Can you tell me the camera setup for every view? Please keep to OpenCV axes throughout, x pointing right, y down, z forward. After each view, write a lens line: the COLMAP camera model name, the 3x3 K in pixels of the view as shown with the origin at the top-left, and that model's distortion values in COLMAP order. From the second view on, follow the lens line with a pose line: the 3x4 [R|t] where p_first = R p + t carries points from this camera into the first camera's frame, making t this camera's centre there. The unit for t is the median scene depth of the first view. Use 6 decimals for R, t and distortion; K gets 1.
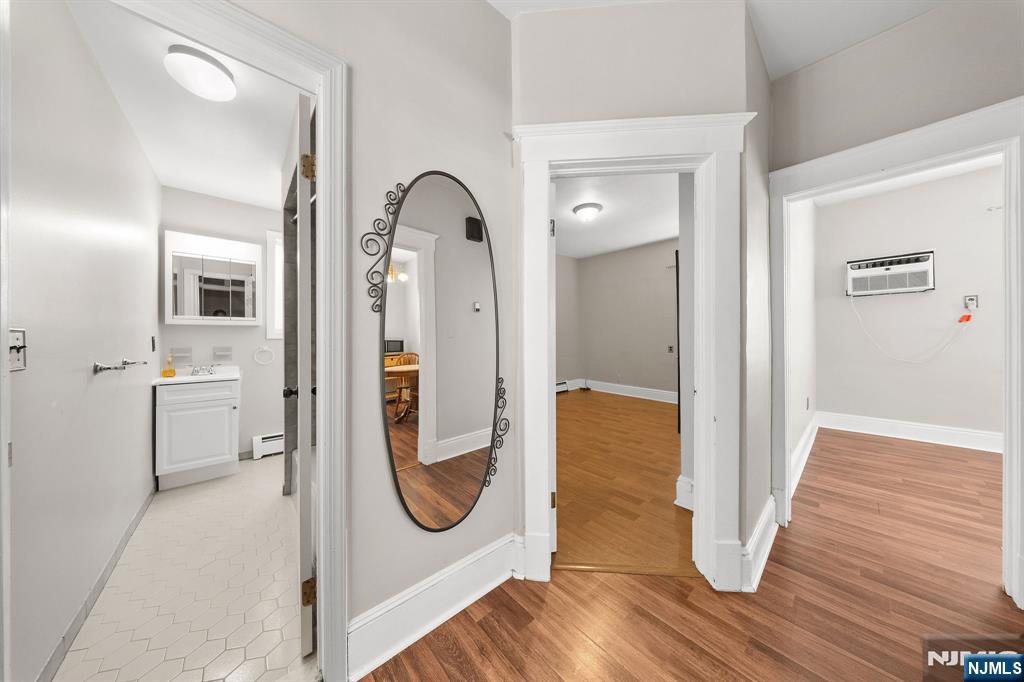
lens RADIAL K [[306.3, 0, 510.1], [0, 306.3, 338.0], [0, 0, 1]] dist [0.000371, -0.000504]
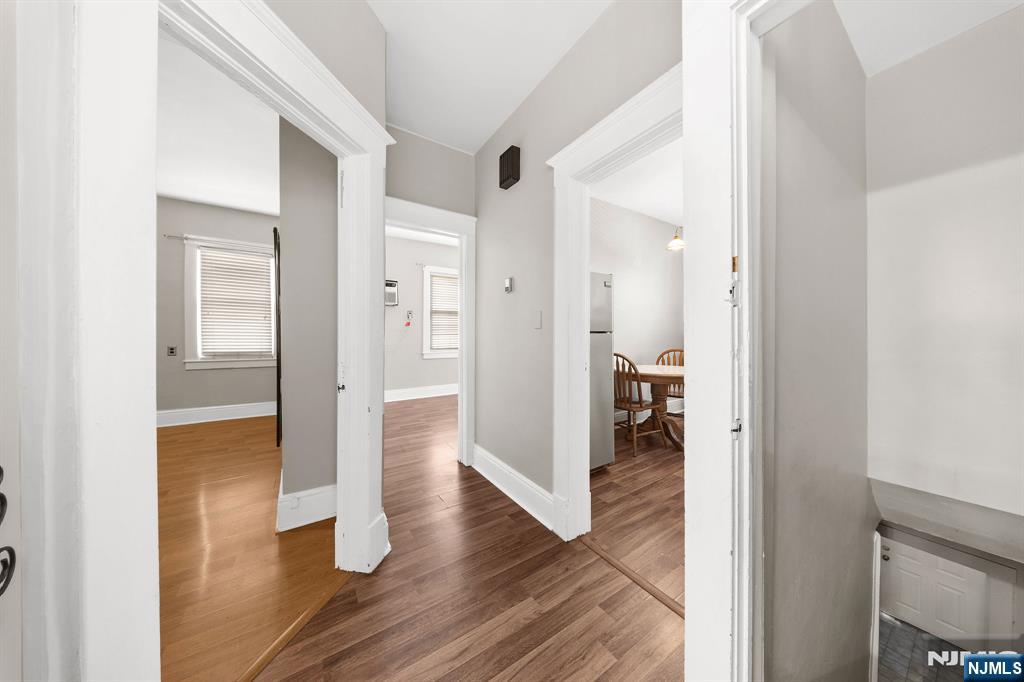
lens RADIAL K [[306.3, 0, 518.4], [0, 306.3, 338.4], [0, 0, 1]] dist [0.000371, -0.000504]
pose [[0.142766, -0.011611, 0.989688, -0.898614], [0.002867, 0.999932, 0.011318, -0.004642], [-0.989752, 0.001222, 0.142790, 1.028499]]
